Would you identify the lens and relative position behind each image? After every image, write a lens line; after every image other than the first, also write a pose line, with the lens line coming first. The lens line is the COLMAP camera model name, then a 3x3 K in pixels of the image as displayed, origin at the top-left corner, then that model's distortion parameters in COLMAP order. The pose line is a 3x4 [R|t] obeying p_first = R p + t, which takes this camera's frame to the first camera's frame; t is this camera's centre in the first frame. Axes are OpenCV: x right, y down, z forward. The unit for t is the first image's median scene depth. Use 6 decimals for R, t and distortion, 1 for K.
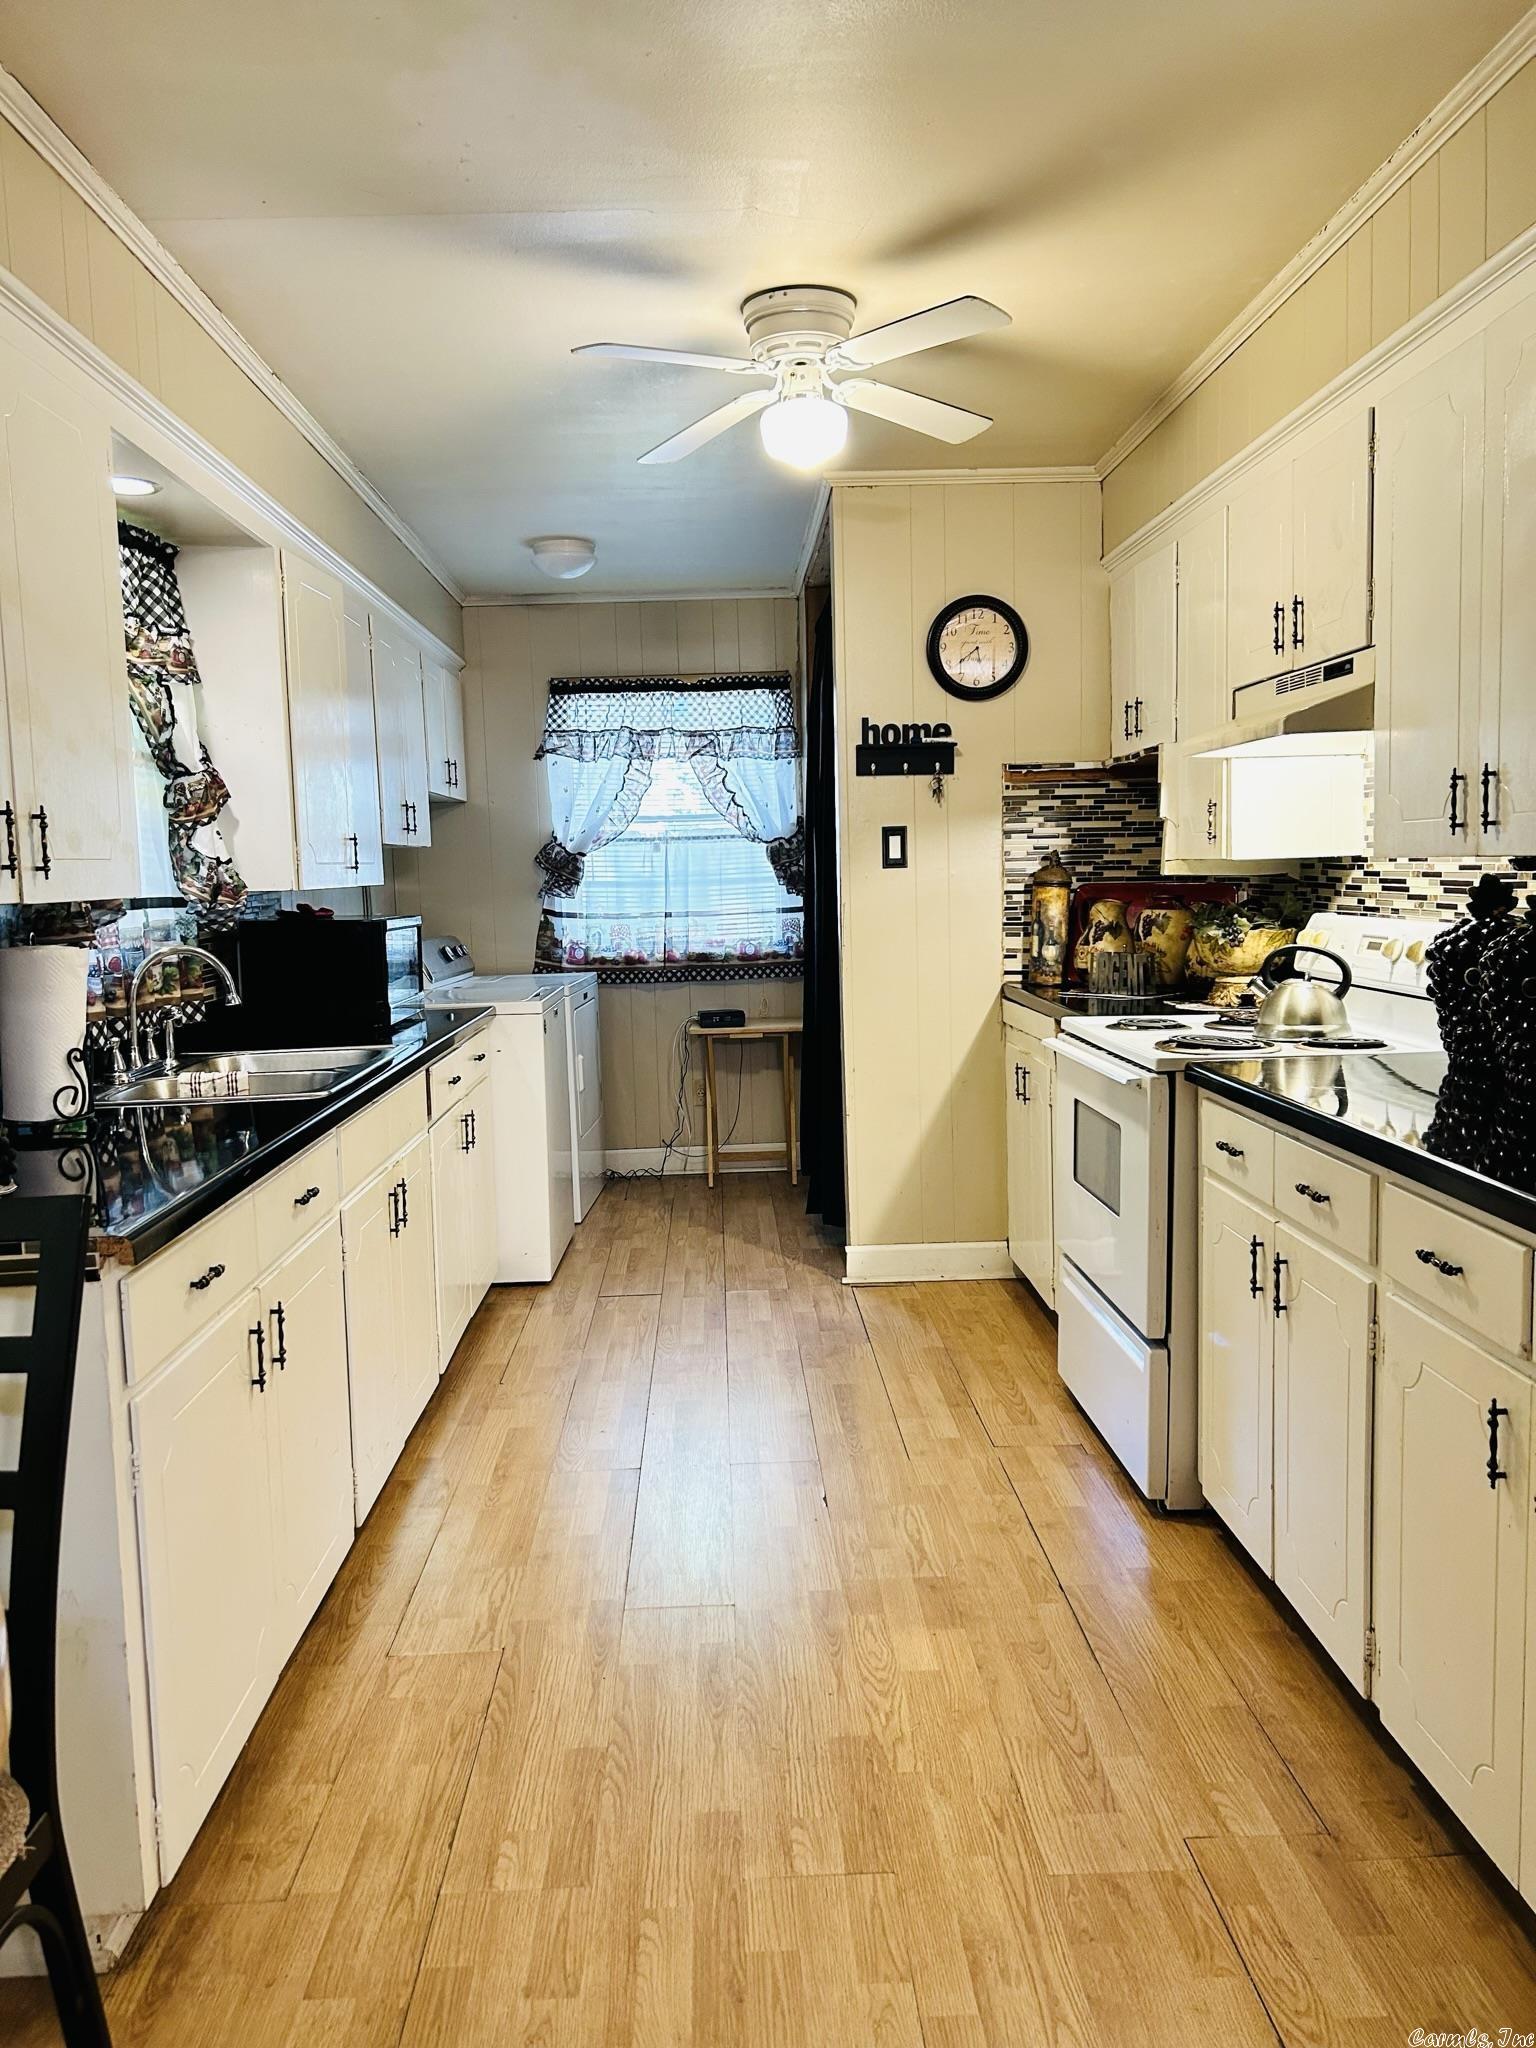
lens RADIAL K [[1564.7, 0, 774.0], [0, 1564.7, 1033.9], [0, 0, 1]] dist [0.074940, -0.089829]
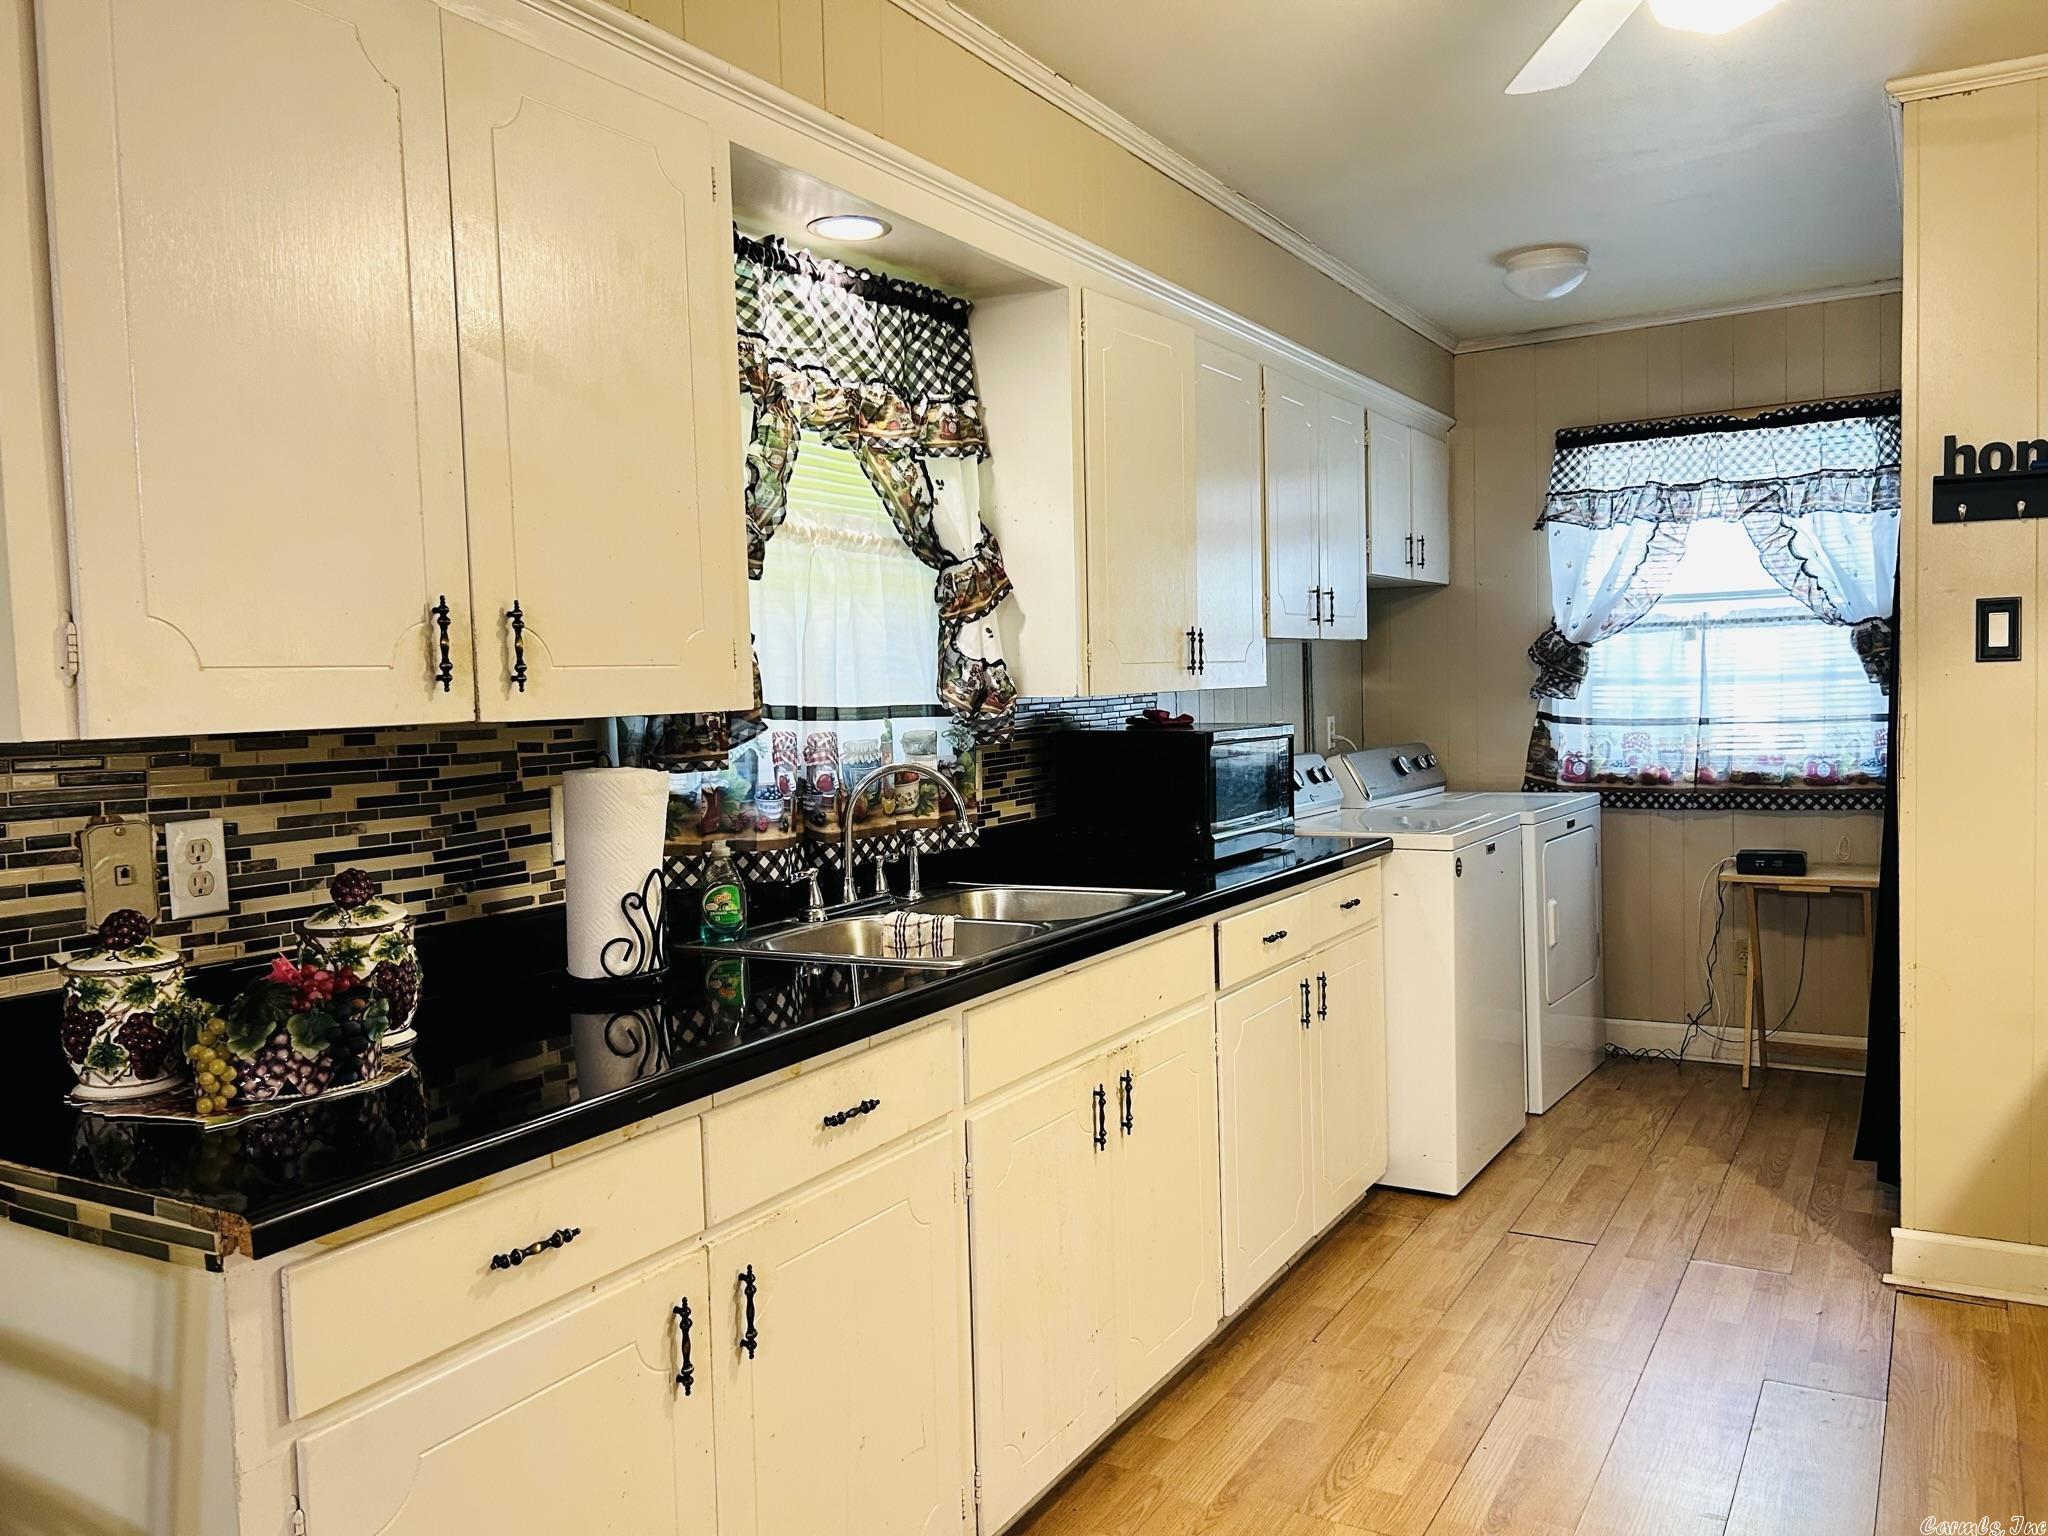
lens RADIAL K [[1564.7, 0, 1026.6], [0, 1564.7, 778.6], [0, 0, 1]] dist [0.074940, -0.089829]
pose [[0.842728, 0.035532, -0.537166, 0.094234], [-0.051144, 0.998591, -0.014183, -0.027340], [0.535905, 0.039425, 0.843357, 0.229067]]
